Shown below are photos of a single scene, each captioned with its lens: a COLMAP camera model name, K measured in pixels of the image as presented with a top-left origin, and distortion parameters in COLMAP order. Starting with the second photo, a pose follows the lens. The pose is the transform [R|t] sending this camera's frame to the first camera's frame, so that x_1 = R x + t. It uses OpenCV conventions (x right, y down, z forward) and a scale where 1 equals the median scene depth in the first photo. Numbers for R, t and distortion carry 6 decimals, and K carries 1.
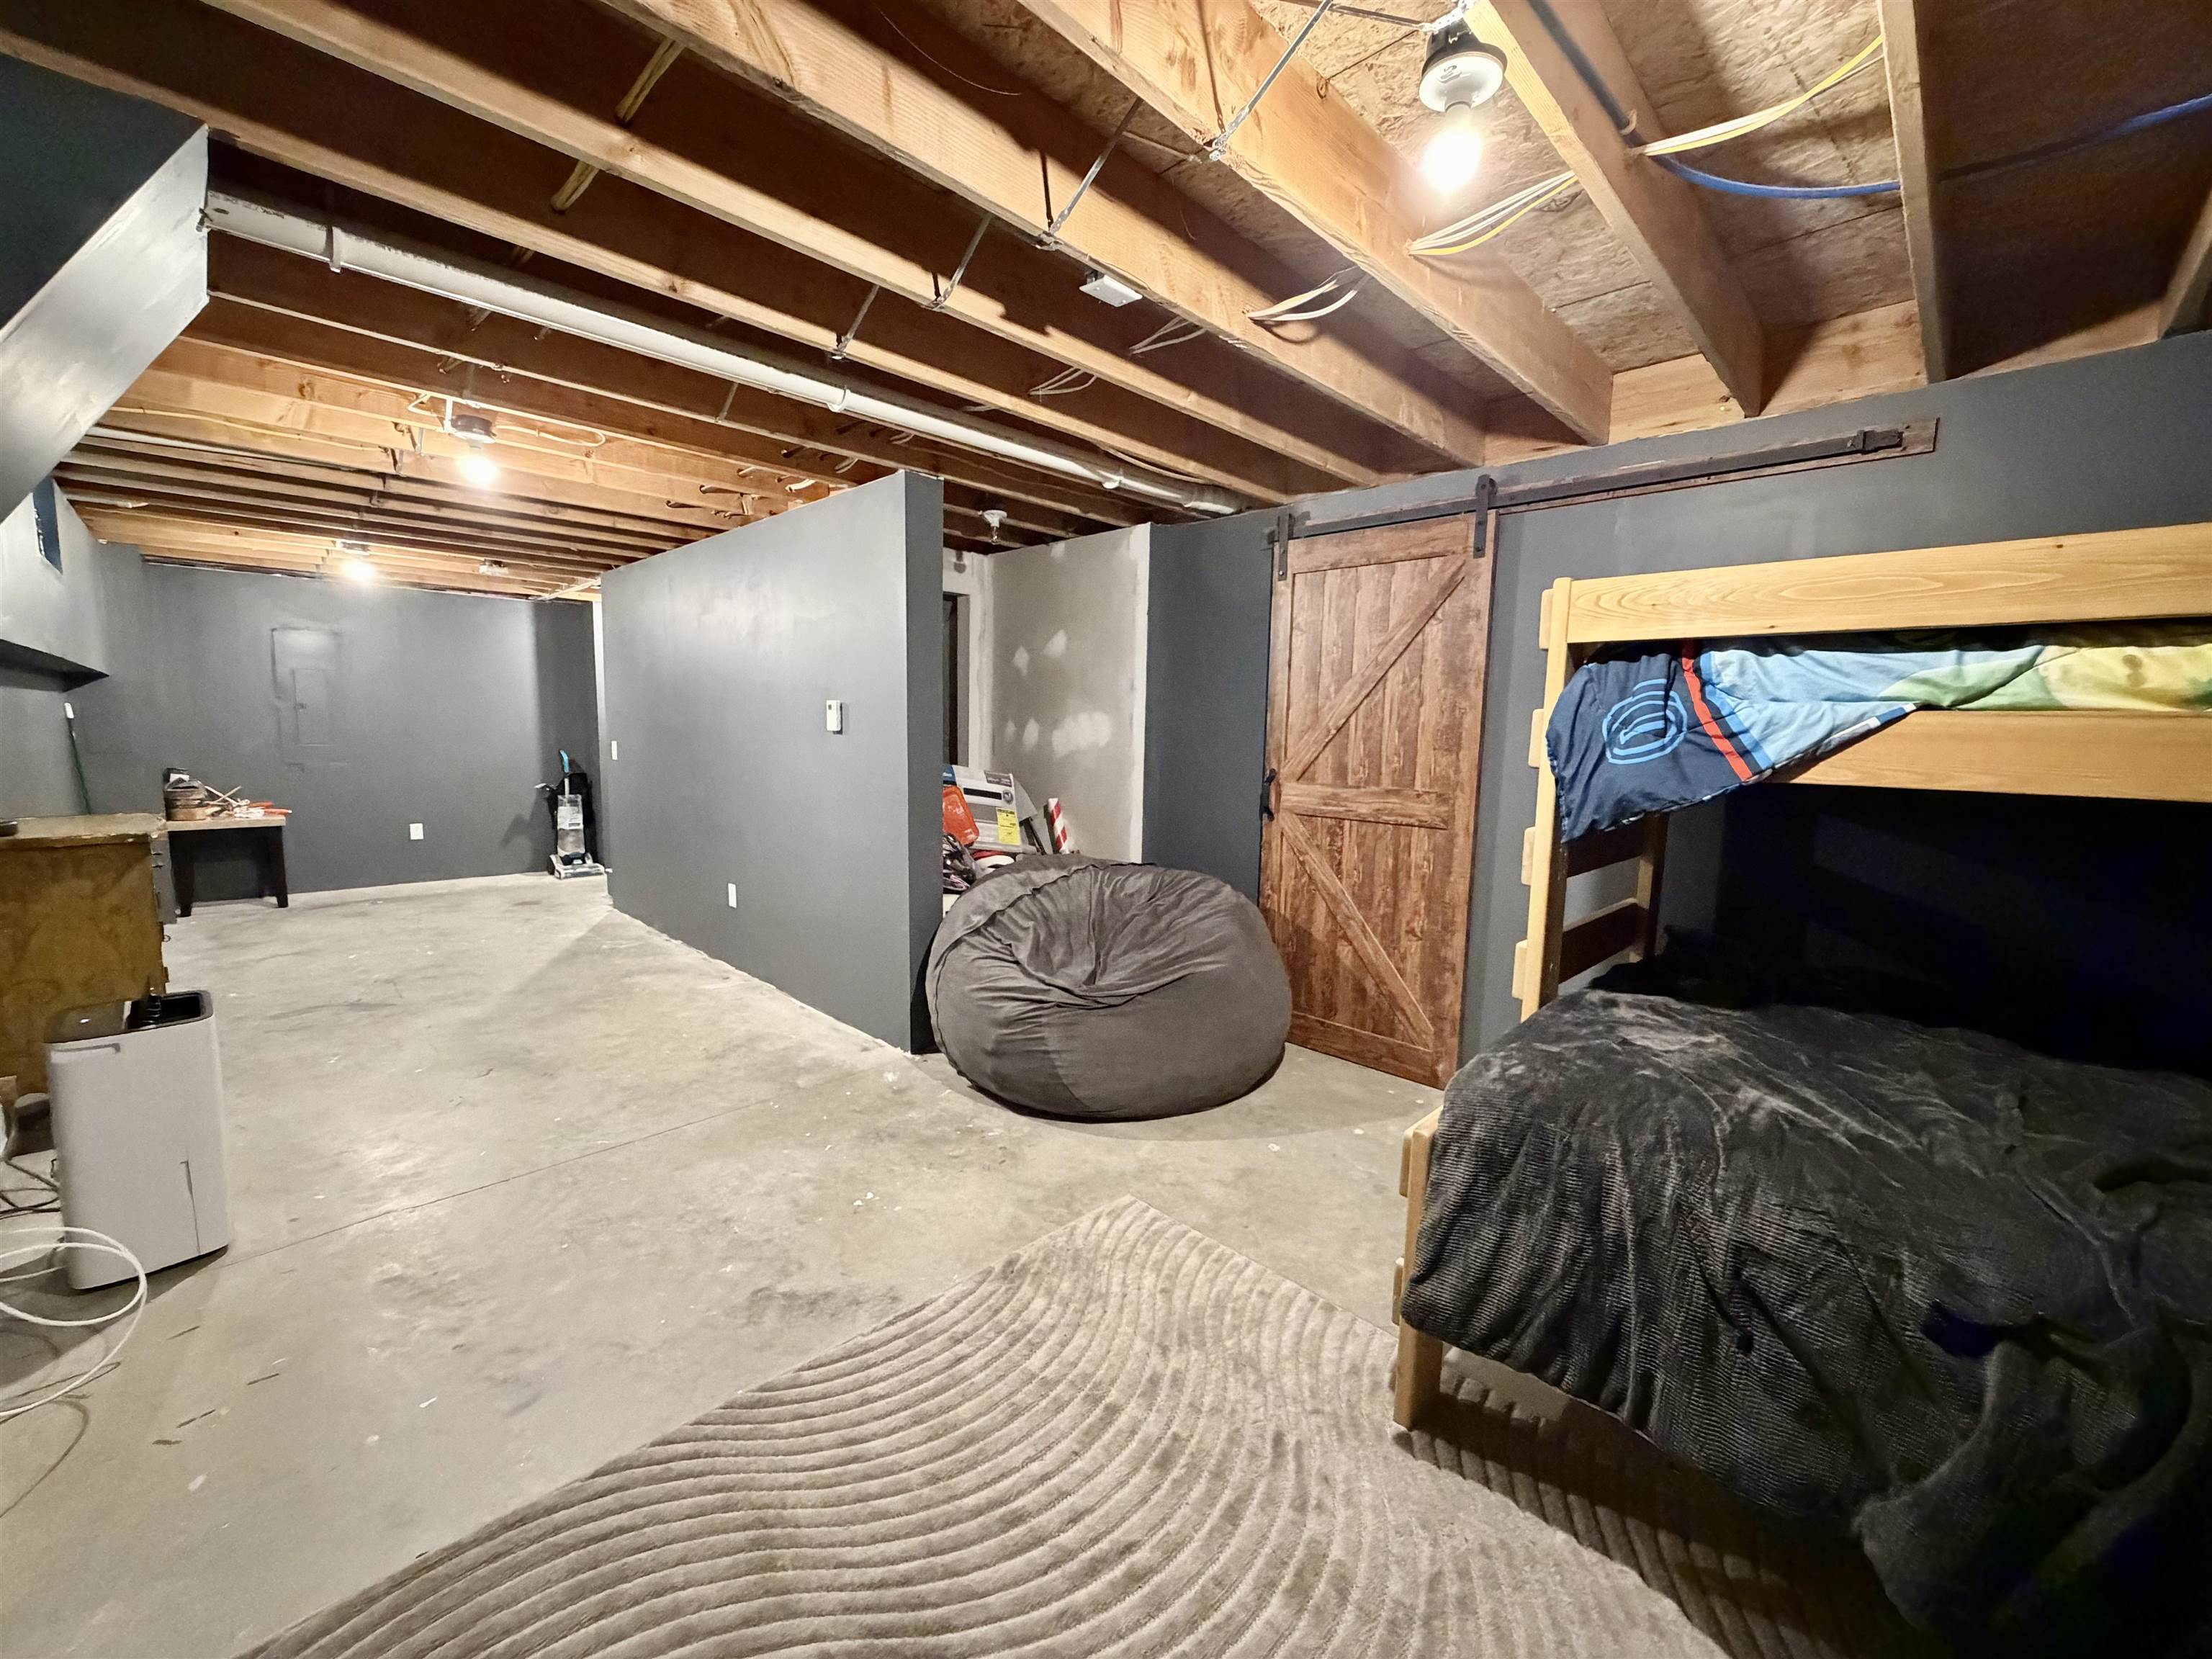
lens RADIAL K [[891.2, 0, 1099.4], [0, 891.2, 828.4], [0, 0, 1]] dist [-0.001172, 0.000447]
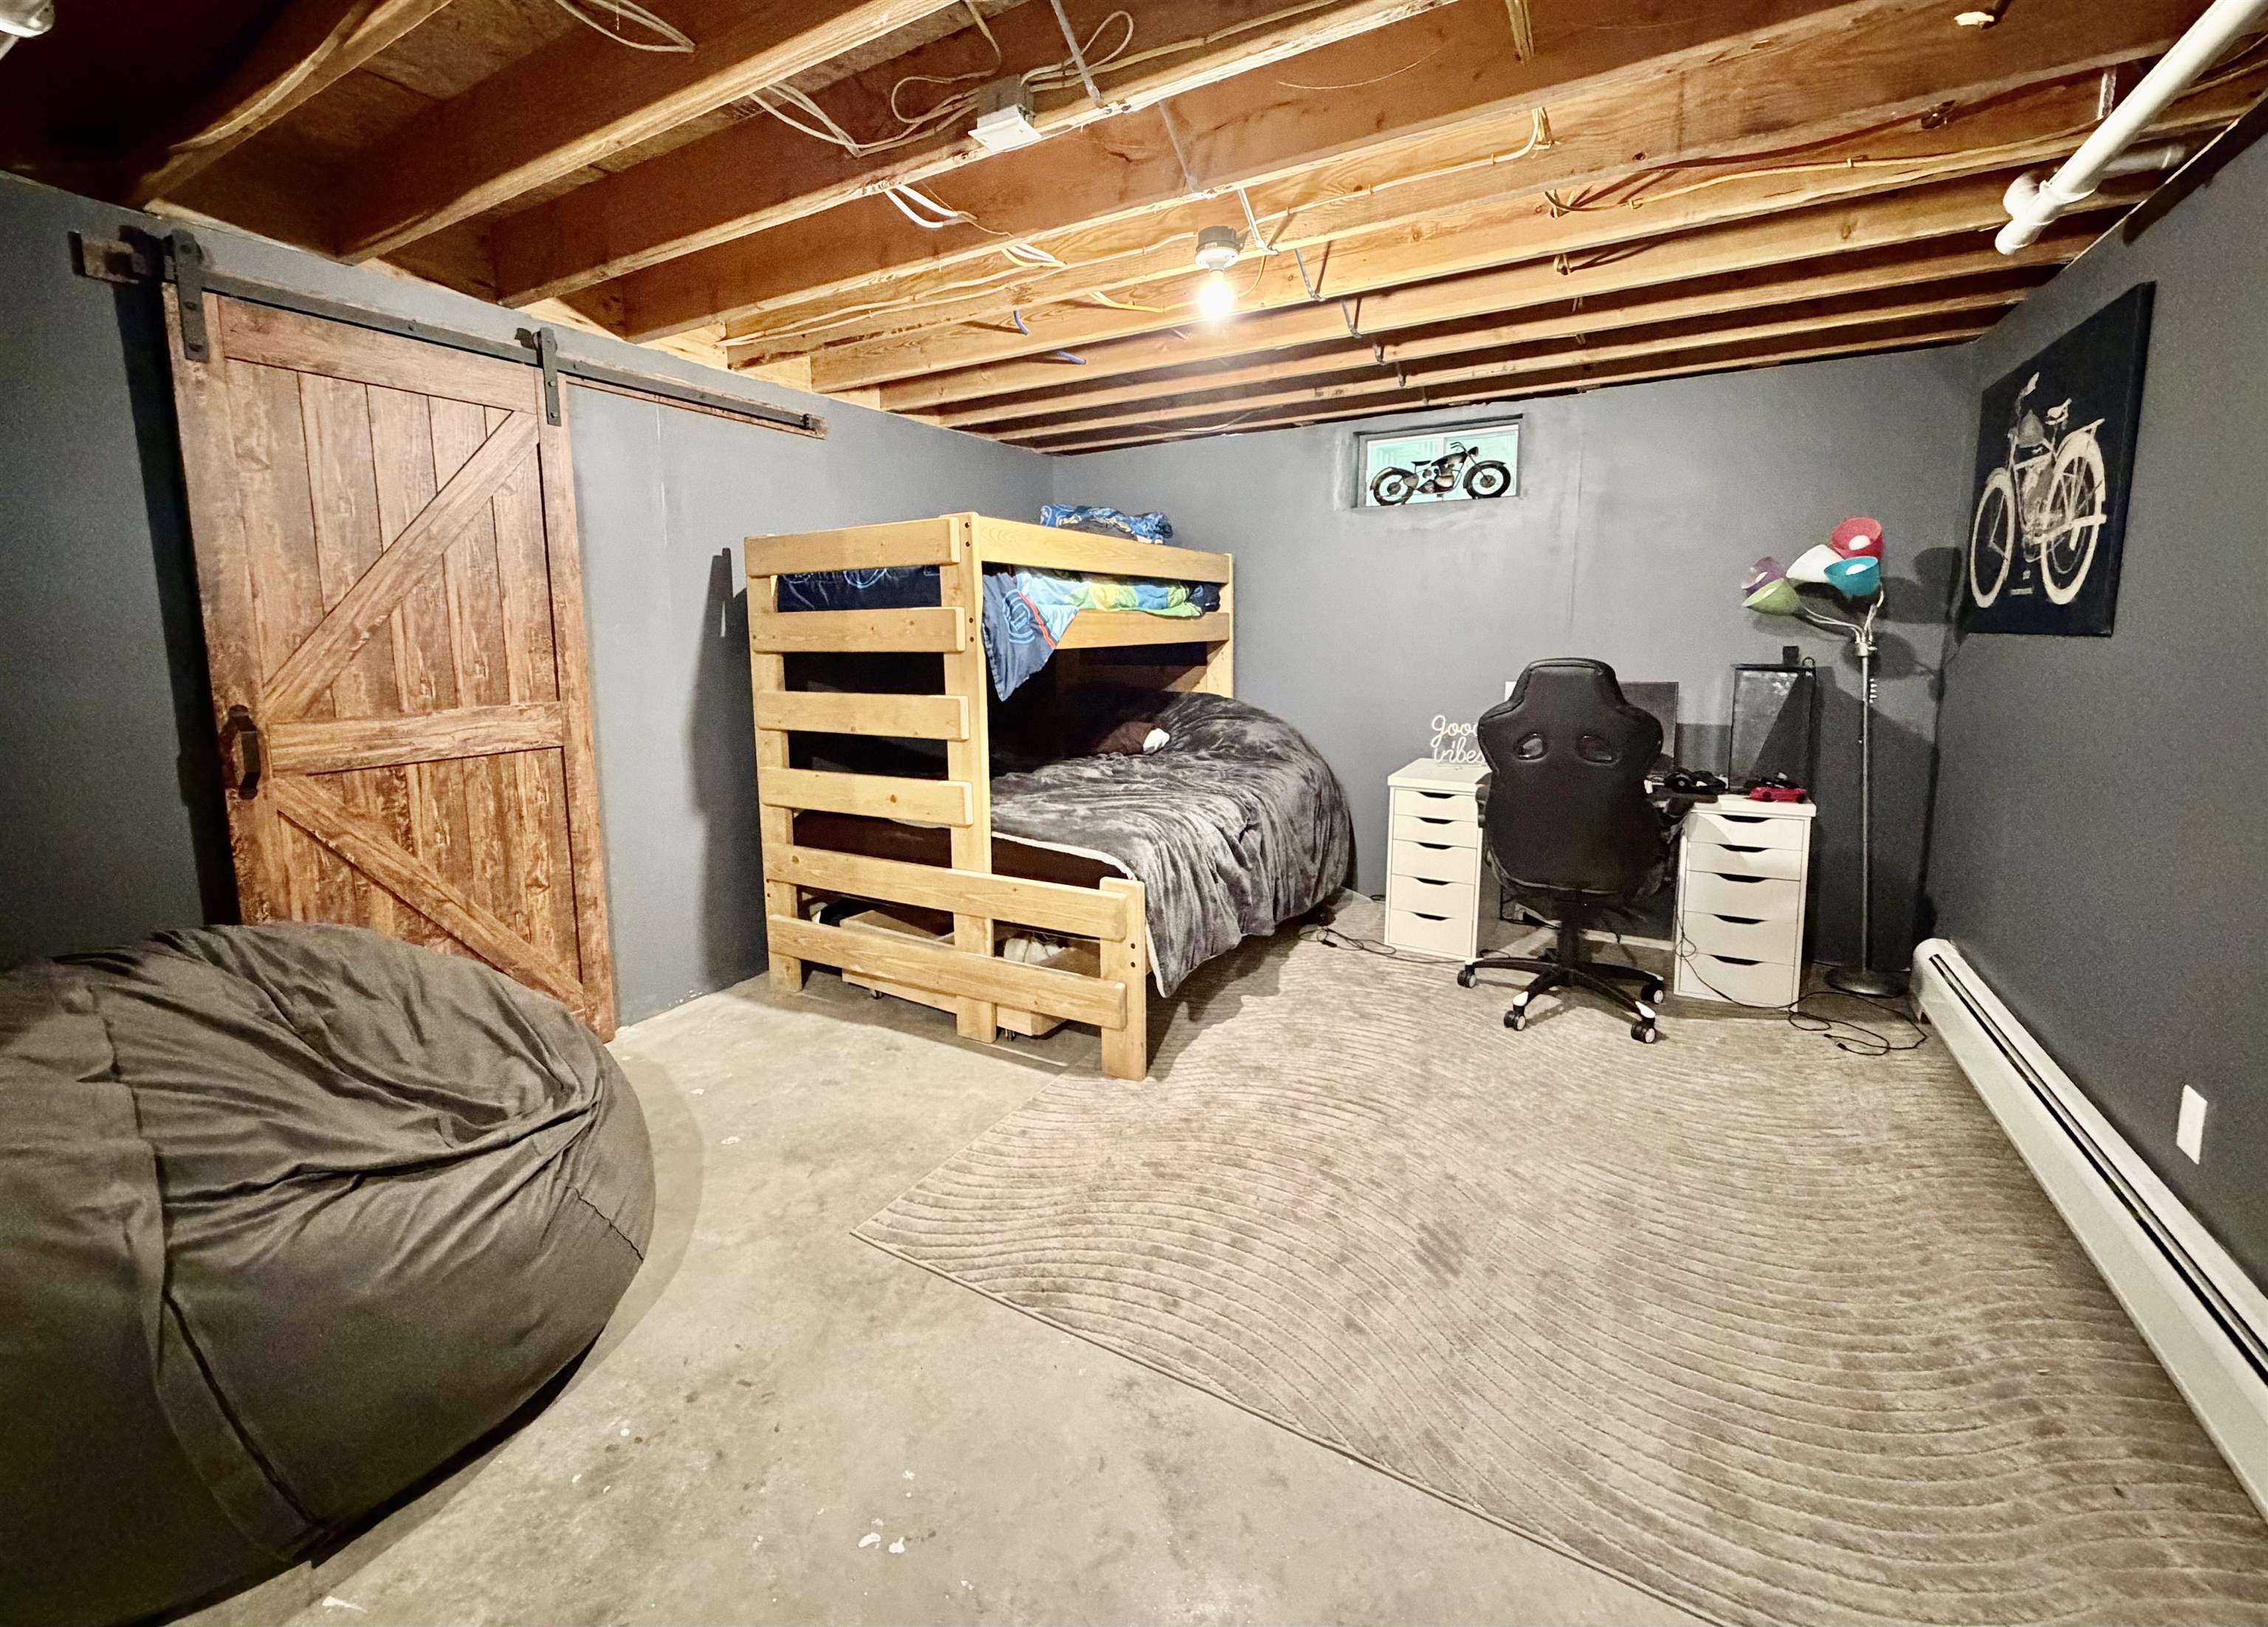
lens RADIAL K [[928.8, 0, 1105.2], [0, 928.8, 744.3], [0, 0, 1]] dist [-0.000039, 0.000155]
pose [[-0.250002, -0.137781, 0.958392, -0.541688], [0.119751, 0.977824, 0.171813, -0.084568], [-0.960811, 0.157722, -0.227959, 0.667502]]
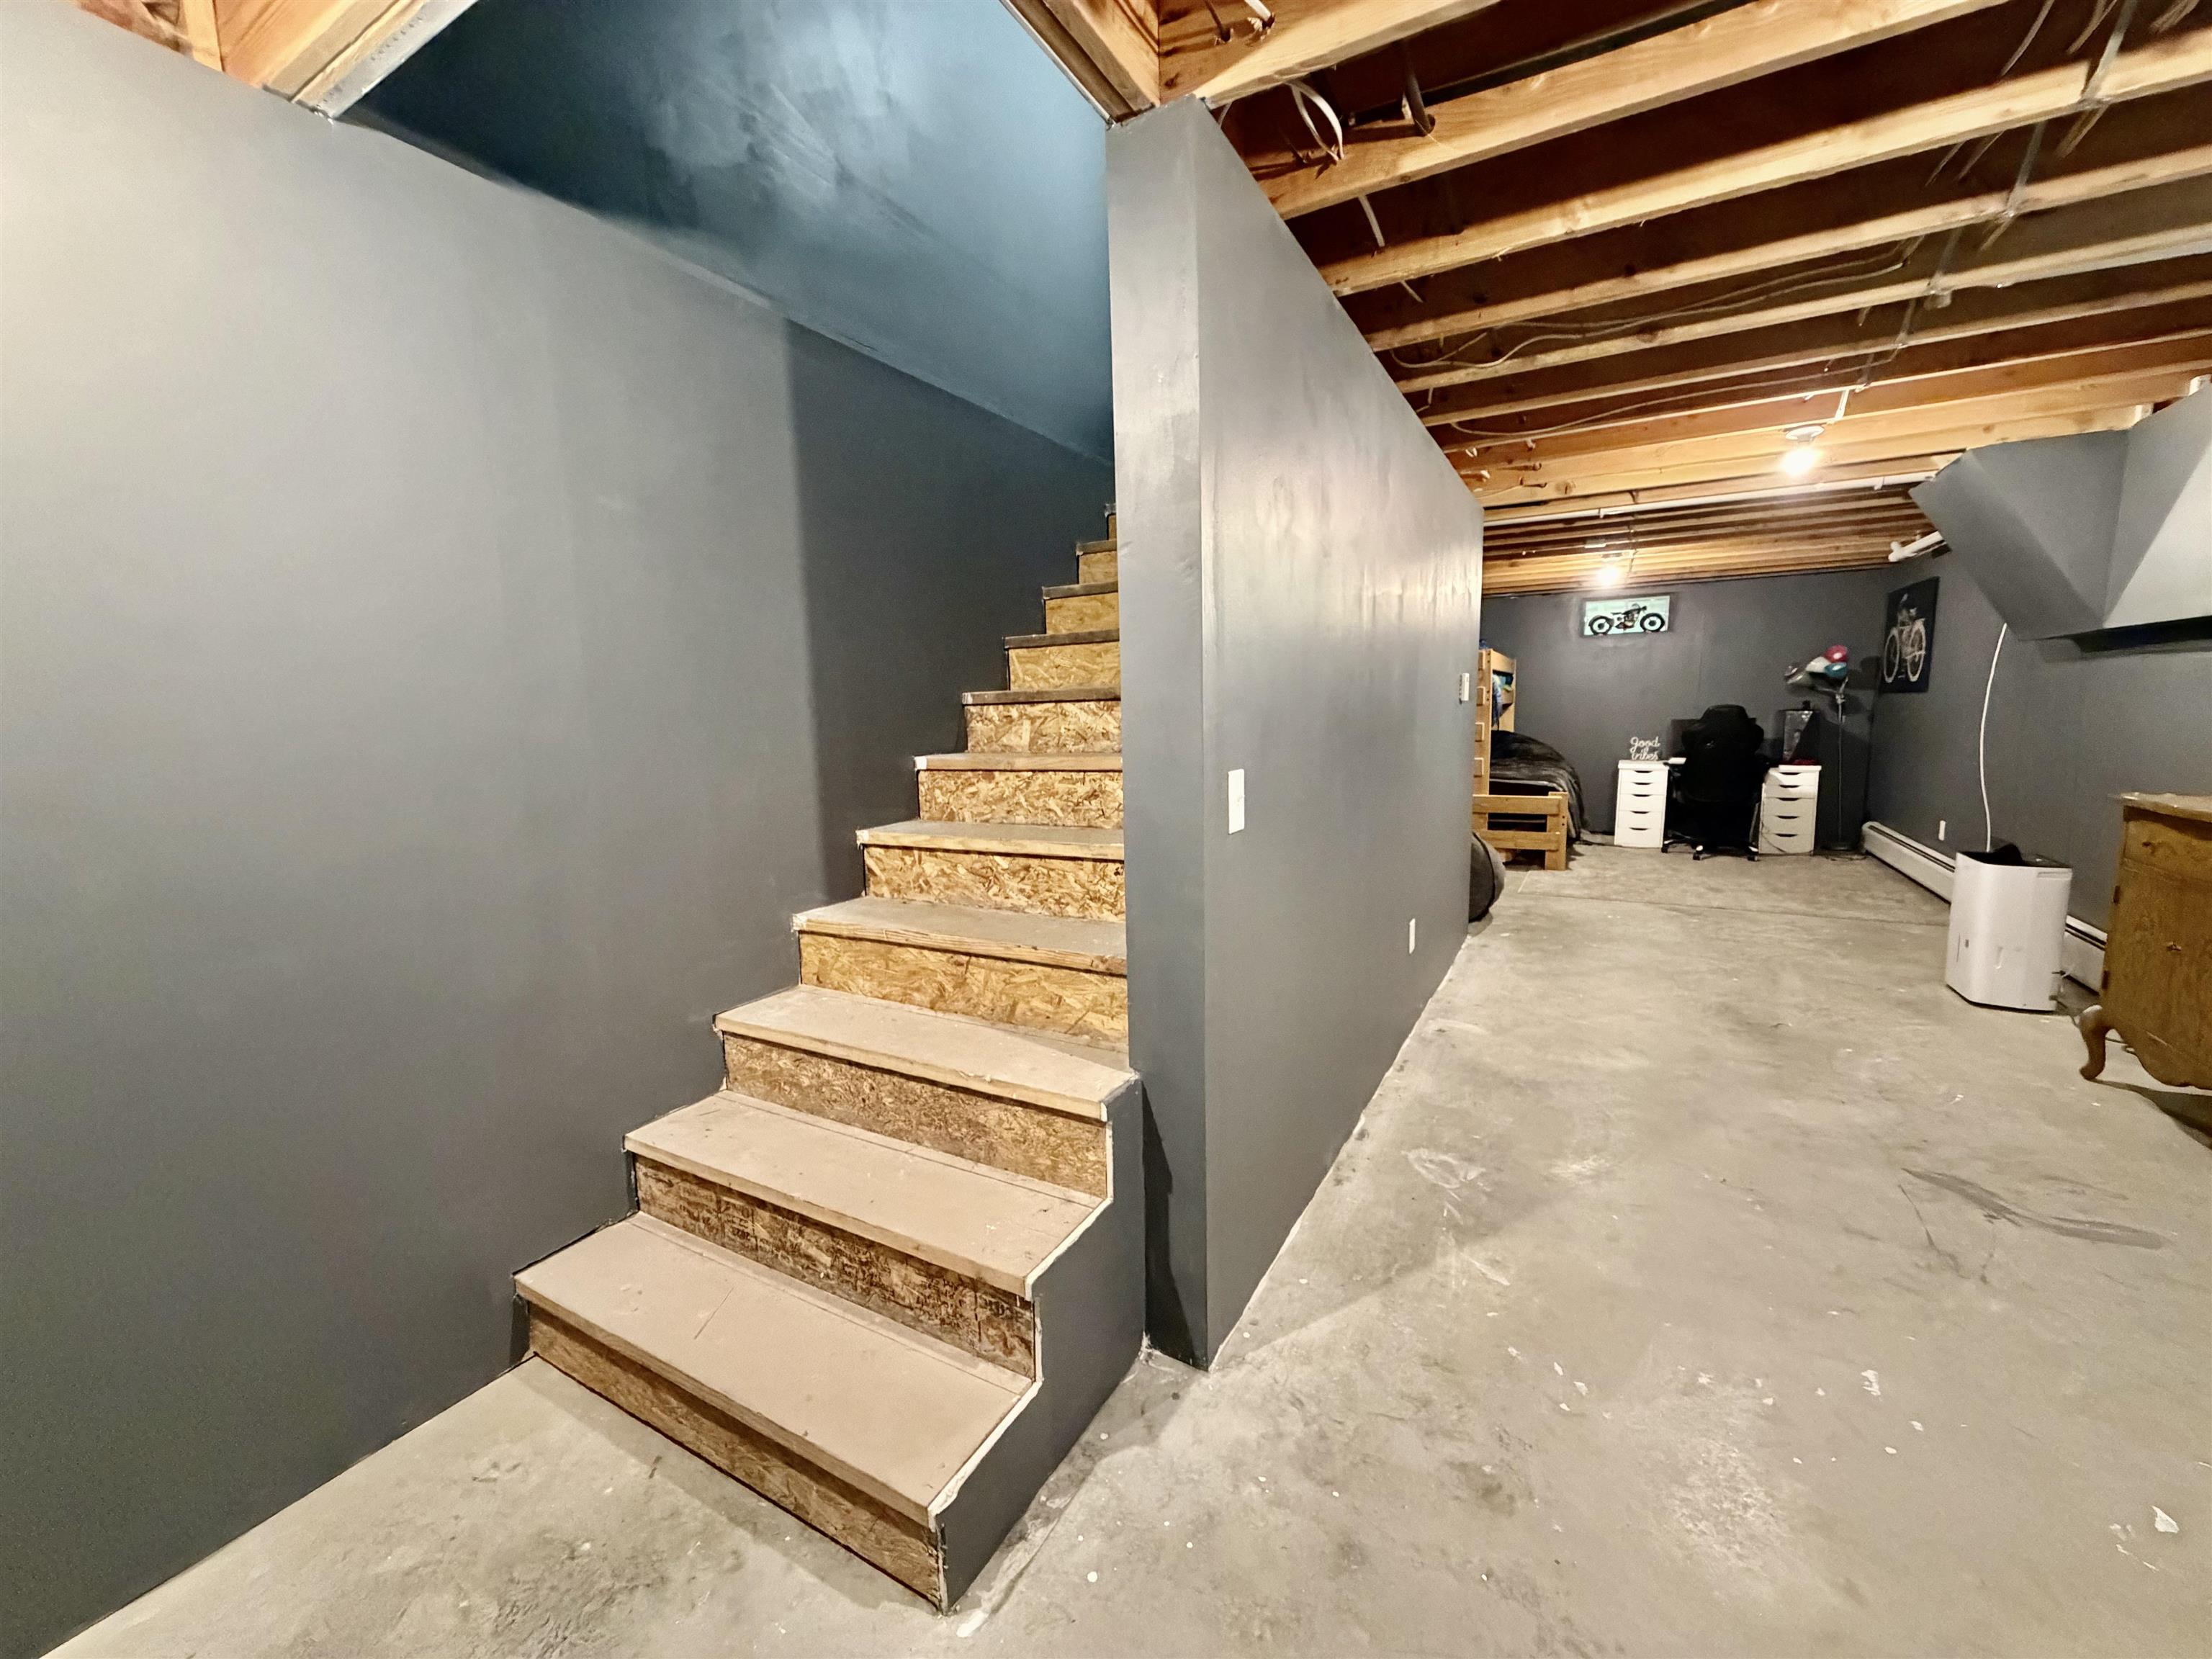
lens RADIAL K [[891.2, 0, 1099.3], [0, 891.2, 824.5], [0, 0, 1]] dist [-0.001172, 0.000447]
pose [[-0.264312, -0.138551, 0.954433, -1.402324], [0.128754, 0.975699, 0.177294, -0.238966], [-0.955804, 0.169747, -0.240050, 1.921174]]
